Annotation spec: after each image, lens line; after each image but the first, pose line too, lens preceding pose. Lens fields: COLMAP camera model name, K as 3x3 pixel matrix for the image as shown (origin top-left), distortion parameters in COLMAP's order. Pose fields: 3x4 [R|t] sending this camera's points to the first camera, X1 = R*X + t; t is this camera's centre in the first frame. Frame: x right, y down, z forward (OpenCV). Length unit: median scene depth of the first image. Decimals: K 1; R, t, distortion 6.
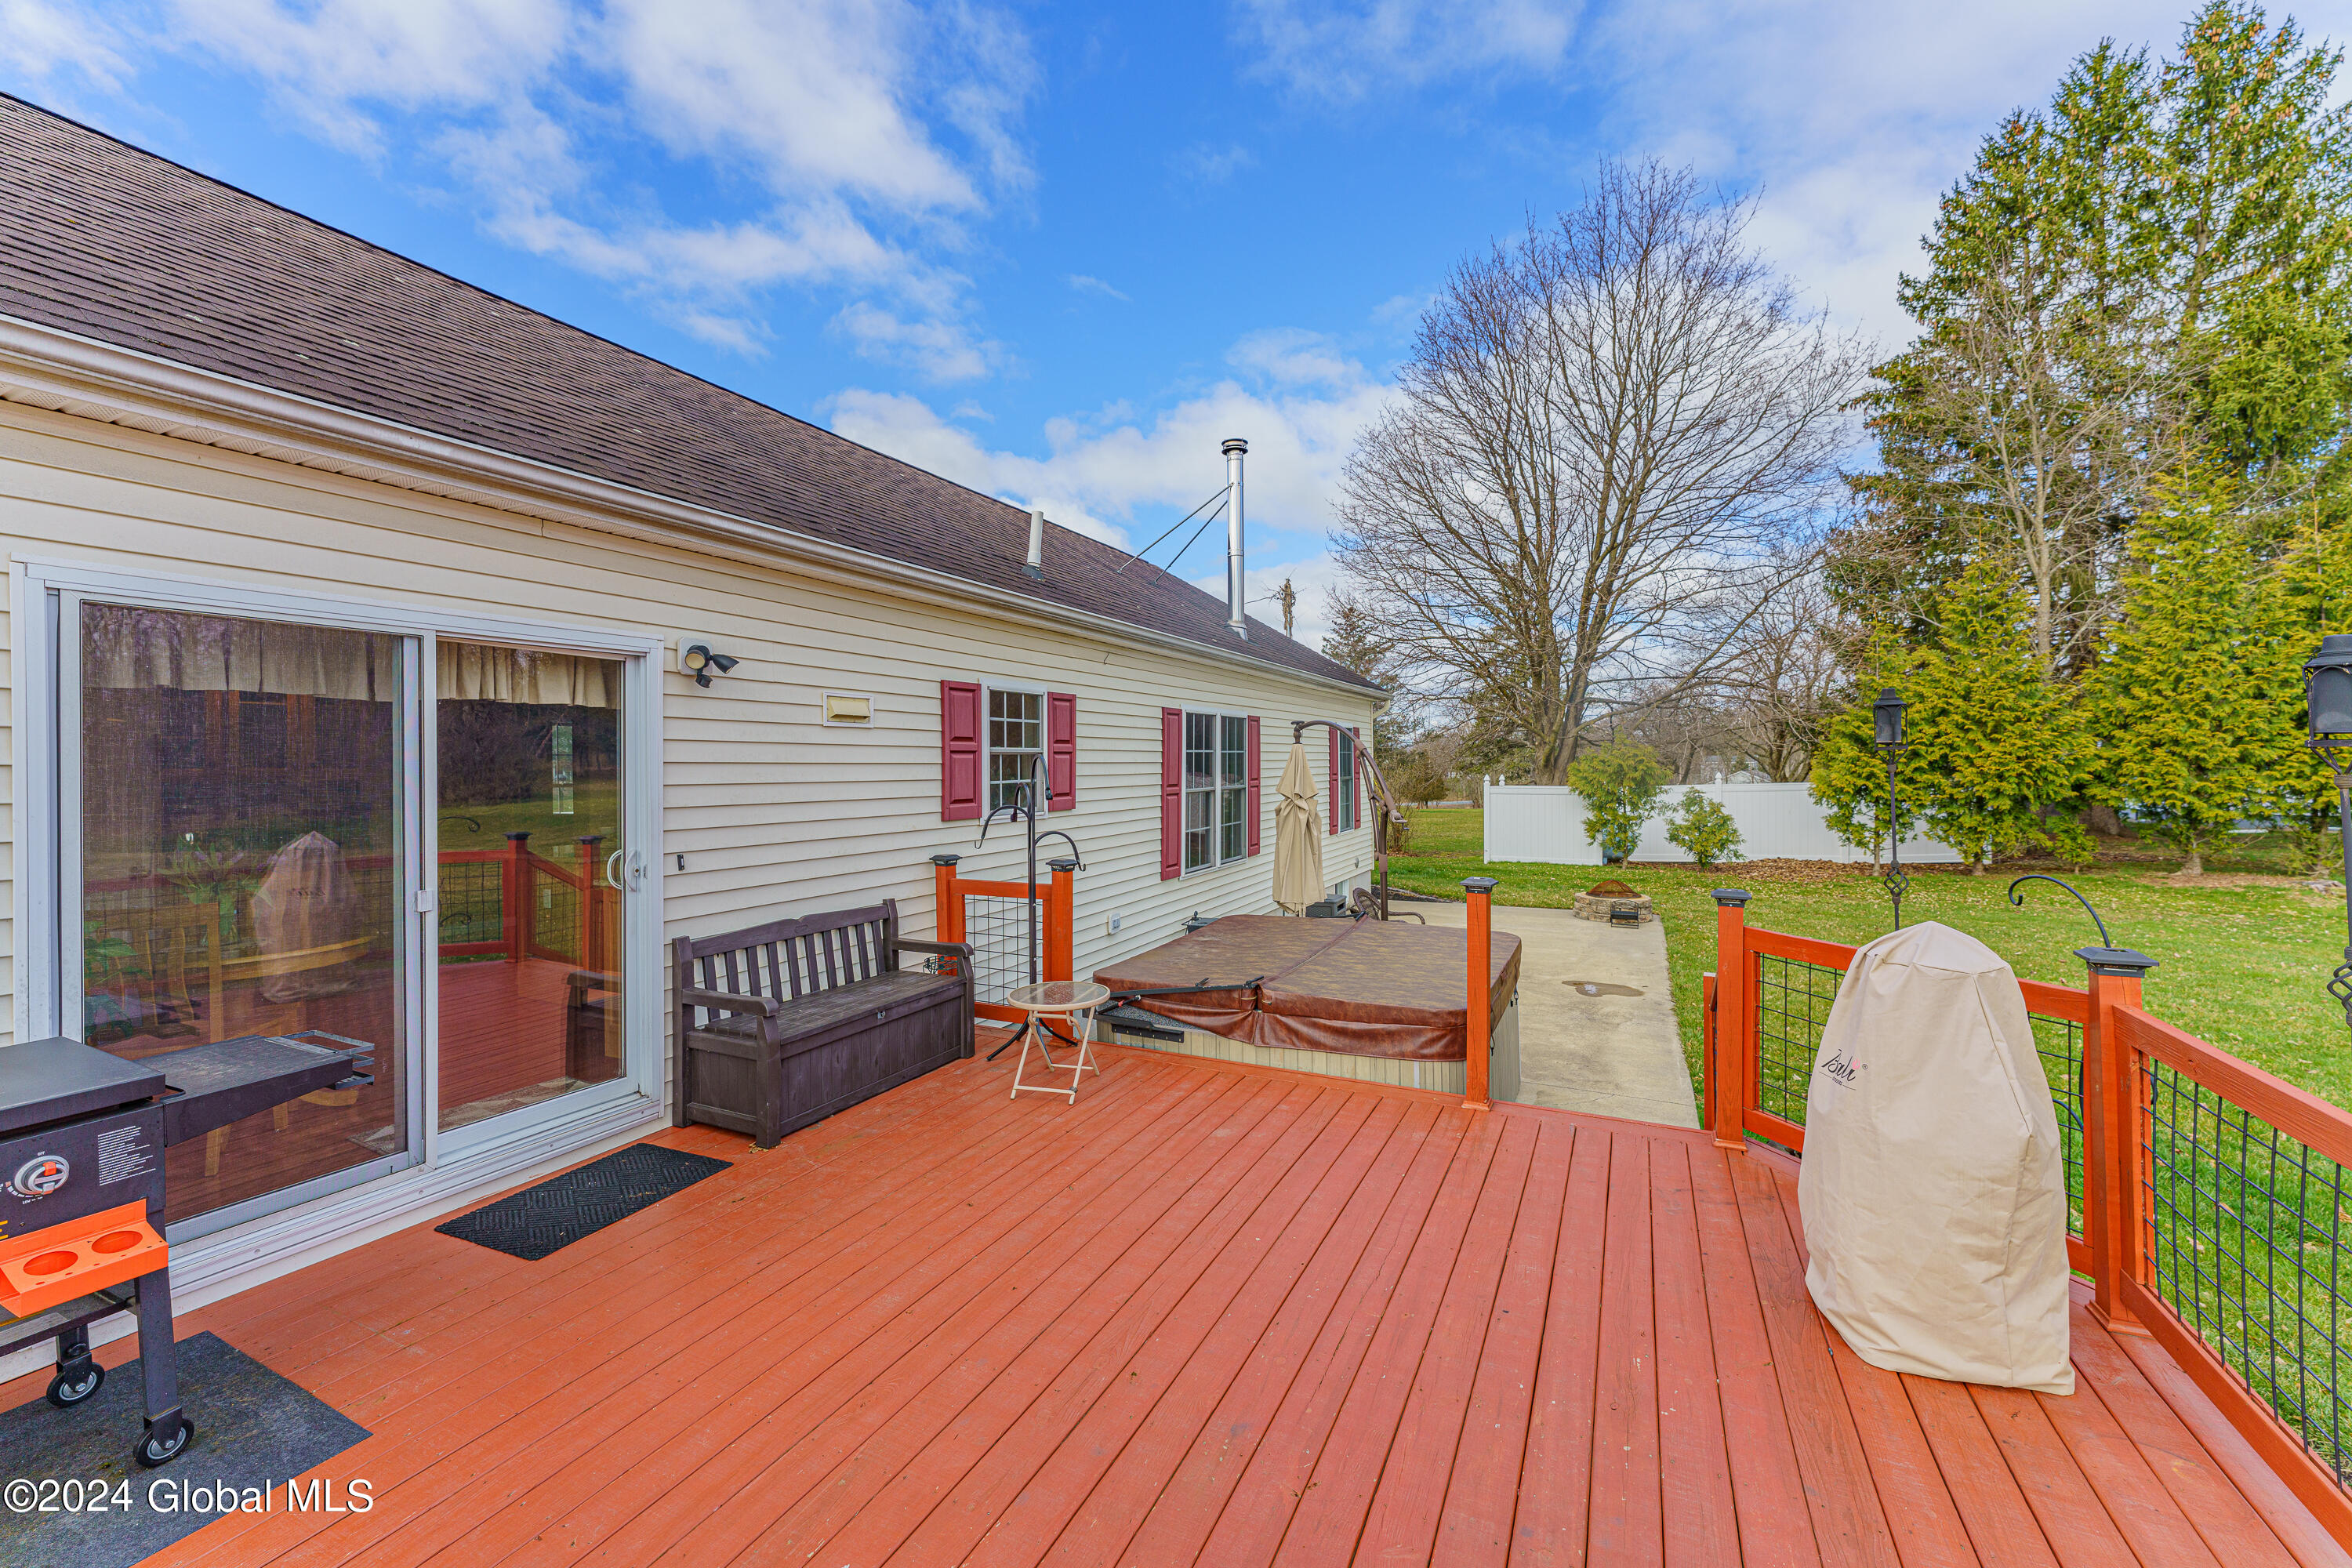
lens RADIAL K [[940.0, 0, 1183.4], [0, 940.0, 769.2], [0, 0, 1]] dist [0.015504, 0.001530]
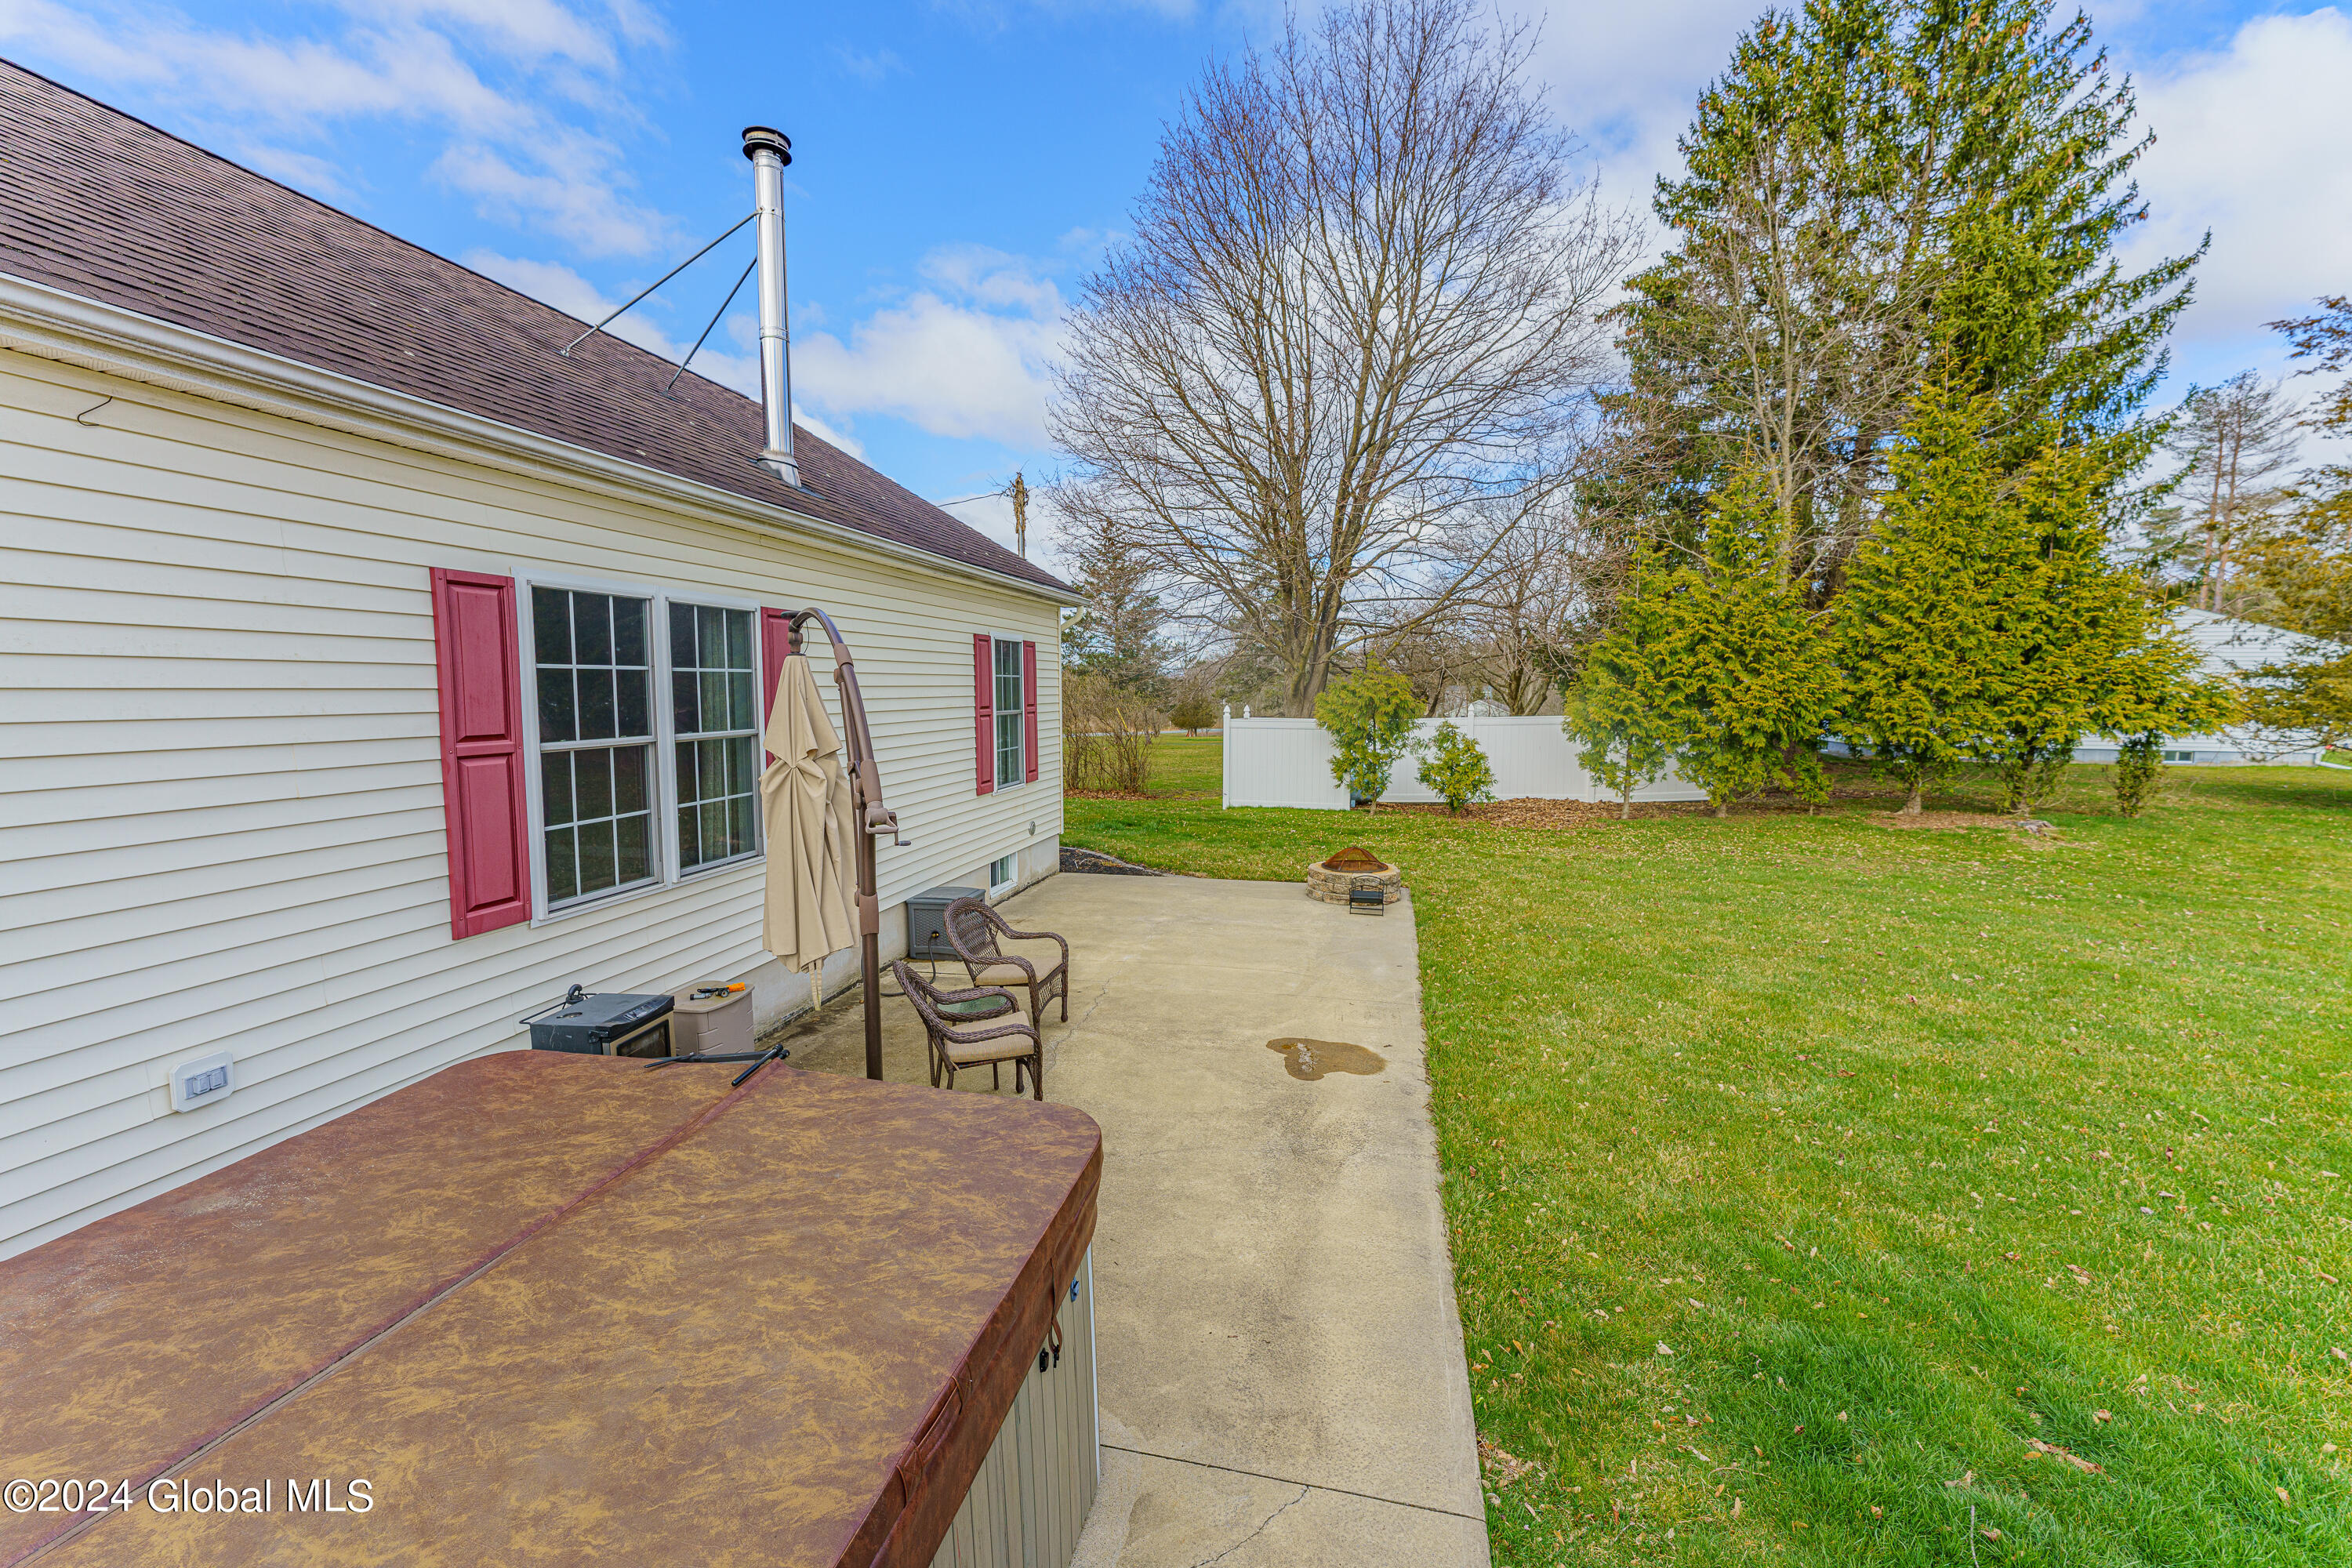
lens RADIAL K [[940.0, 0, 1171.4], [0, 940.0, 776.4], [0, 0, 1]] dist [0.015504, 0.001530]
pose [[0.975859, -0.011979, 0.218074, 0.094270], [-0.006733, 0.996370, 0.084861, -0.002646], [-0.218299, -0.084280, 0.972236, 0.192541]]
